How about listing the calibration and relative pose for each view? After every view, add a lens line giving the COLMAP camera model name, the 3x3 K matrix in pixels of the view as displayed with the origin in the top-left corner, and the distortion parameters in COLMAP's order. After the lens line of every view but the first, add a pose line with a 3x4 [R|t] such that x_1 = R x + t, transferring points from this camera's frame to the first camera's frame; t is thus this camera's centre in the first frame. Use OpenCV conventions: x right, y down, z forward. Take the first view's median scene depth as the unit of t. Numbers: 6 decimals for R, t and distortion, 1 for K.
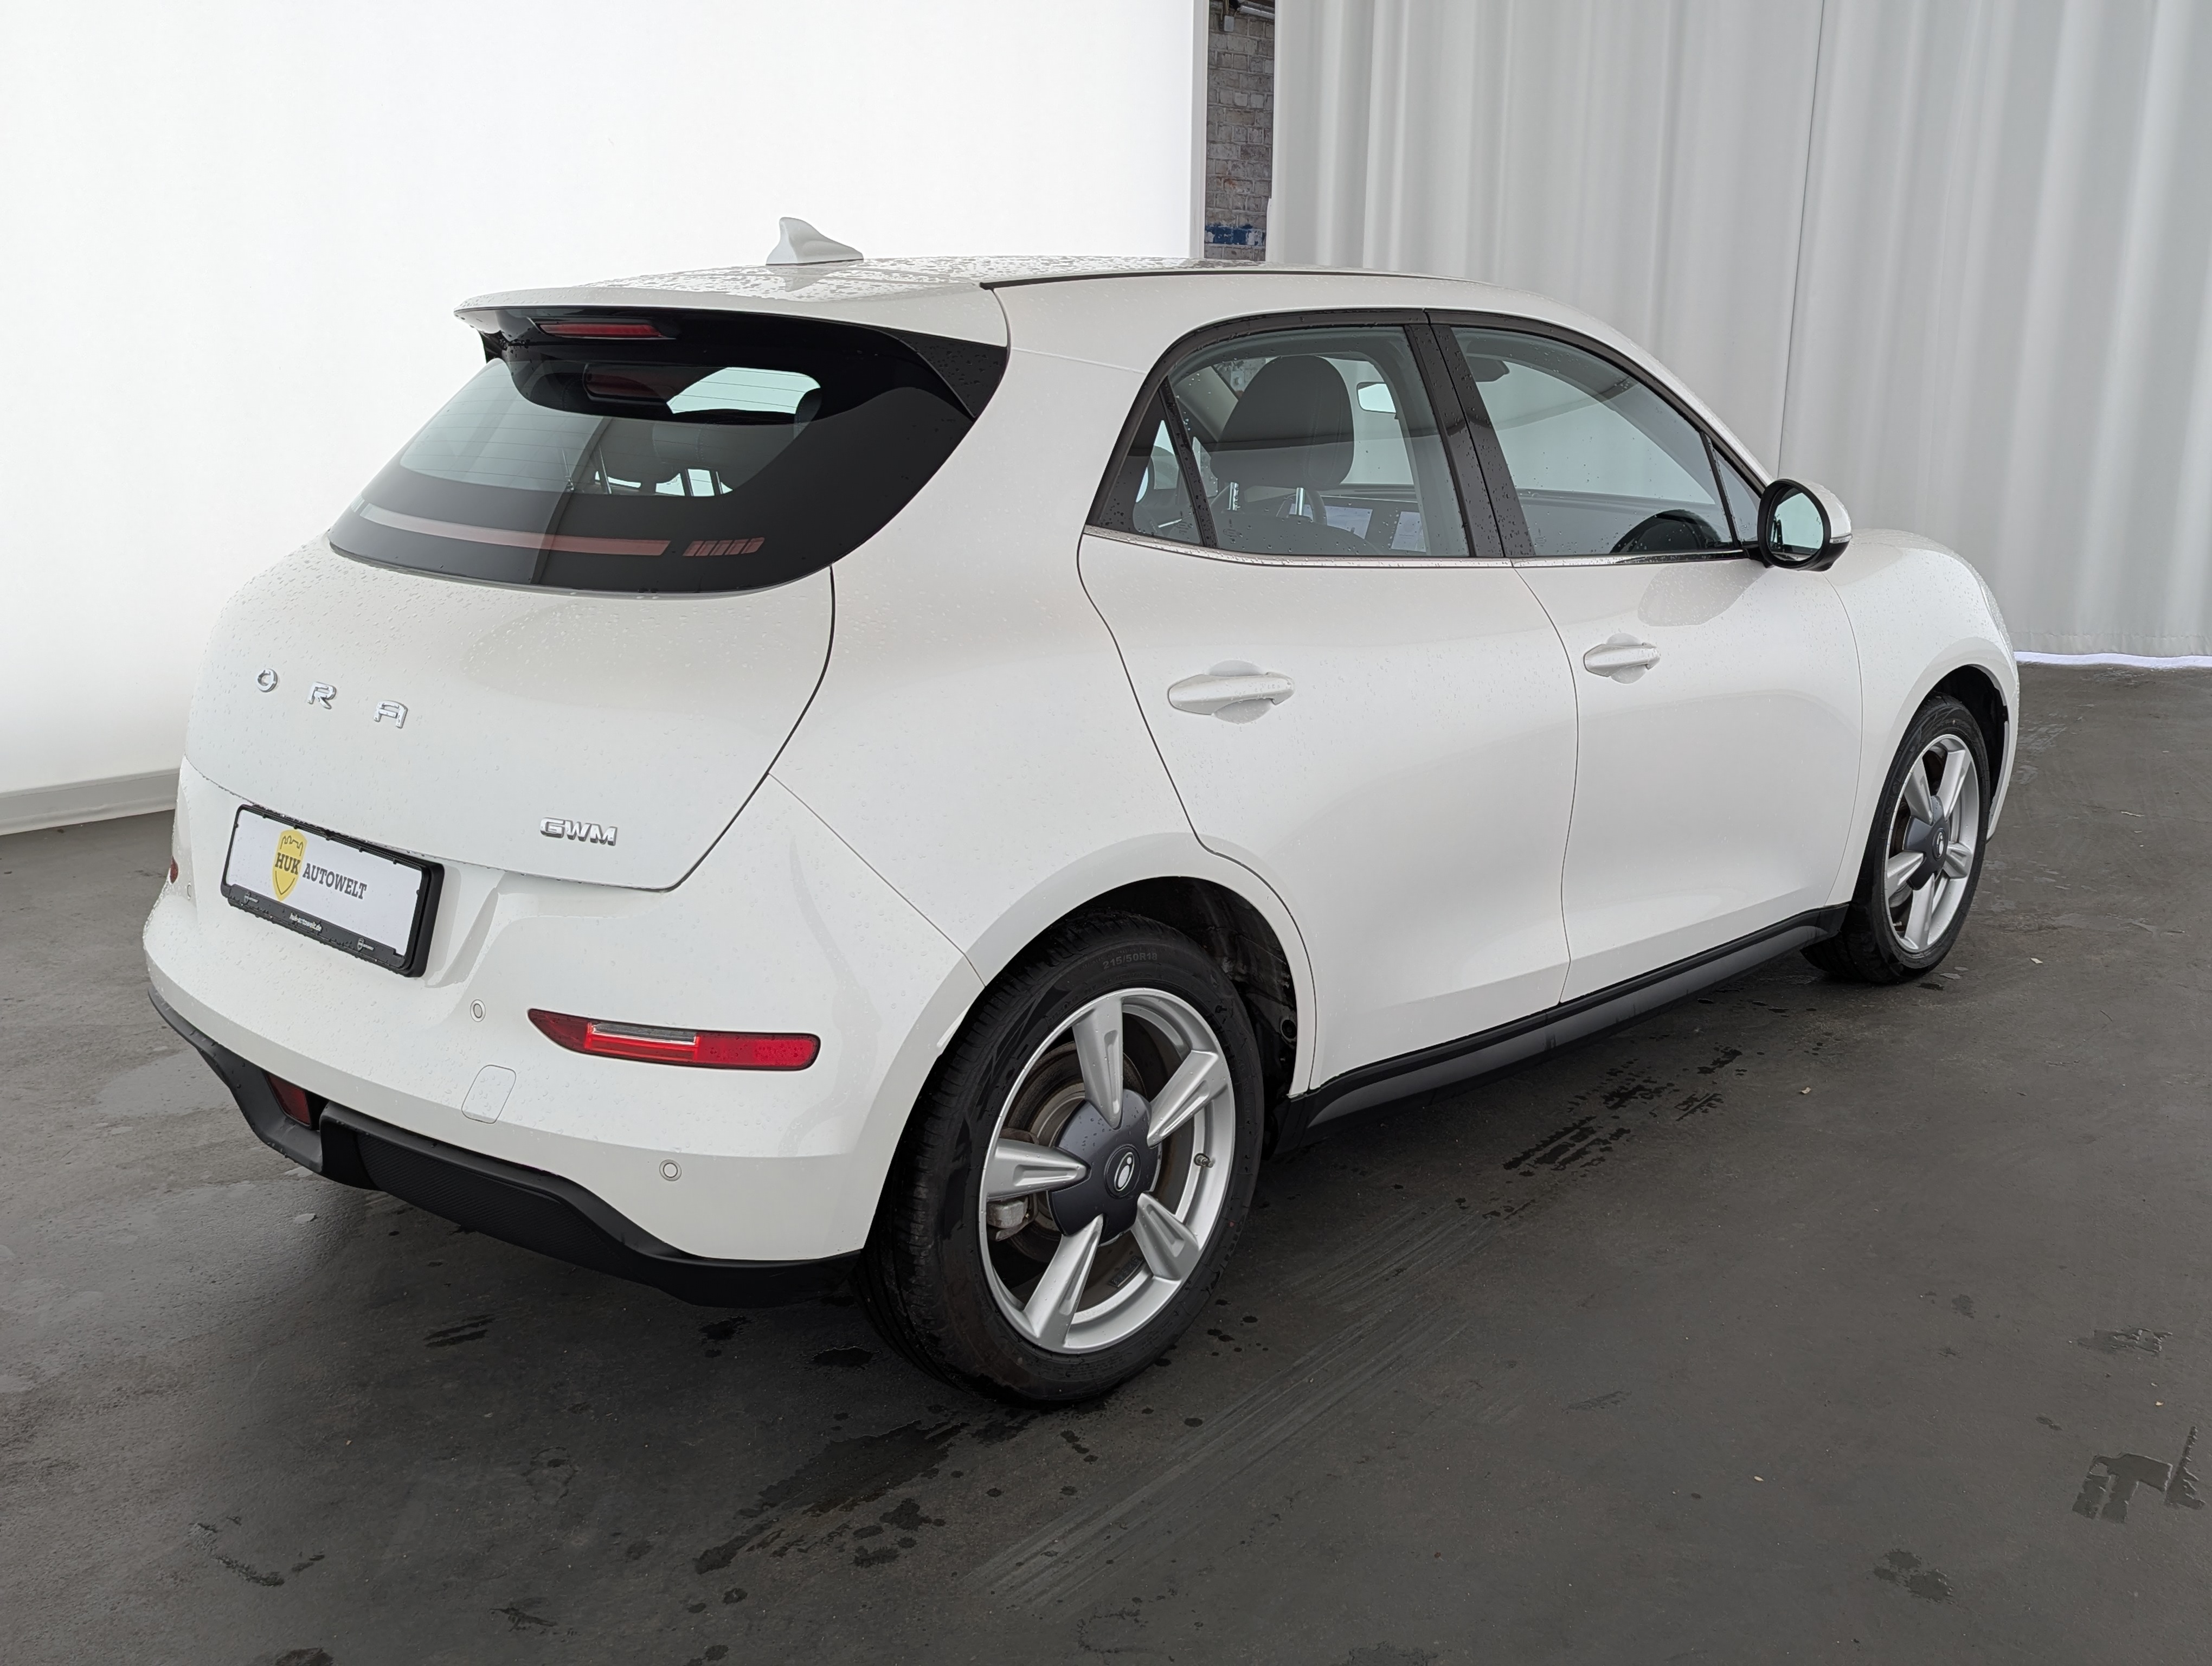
lens RADIAL K [[2057.8, 0, 1099.1], [0, 2057.8, 836.1], [0, 0, 1]] dist [0.055573, 0.000000]
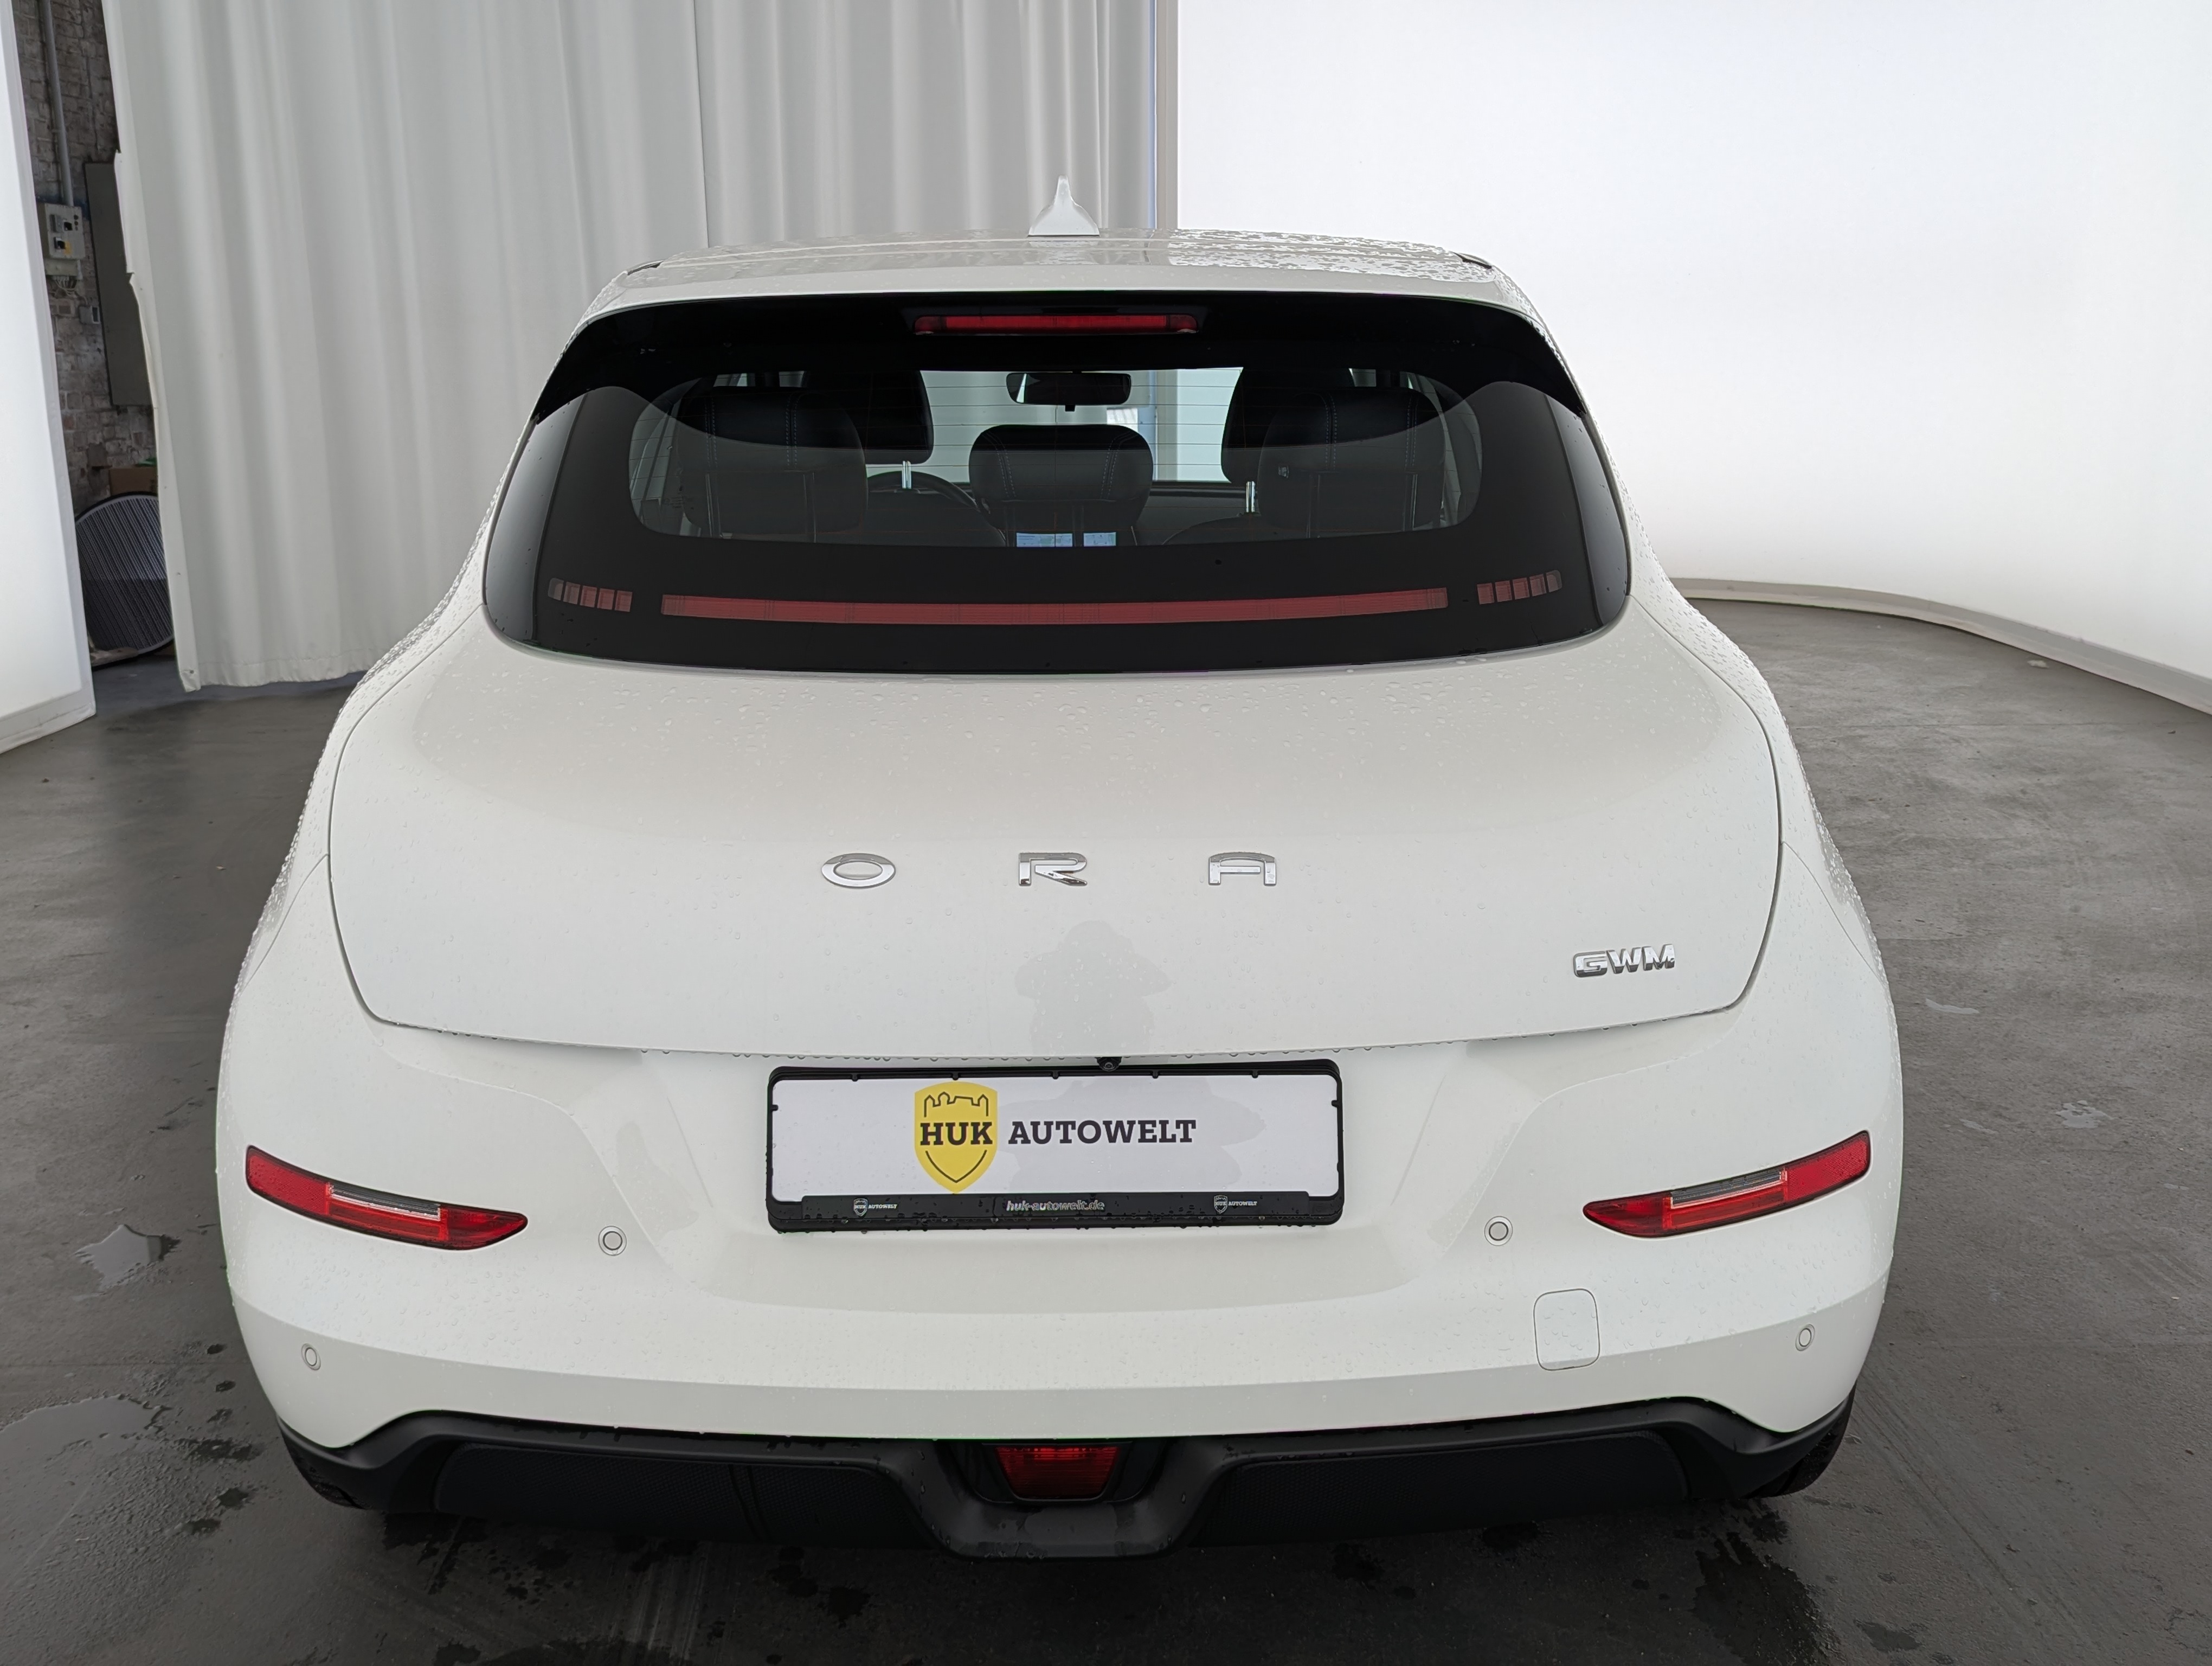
lens RADIAL K [[2057.8, 0, 1108.3], [0, 2057.8, 833.8], [0, 0, 1]] dist [0.055573, 0.000000]
pose [[0.701854, -0.167234, 0.692411, -0.816958], [0.167783, 0.983512, 0.067471, -0.119364], [-0.692278, 0.068820, 0.718342, 0.507460]]
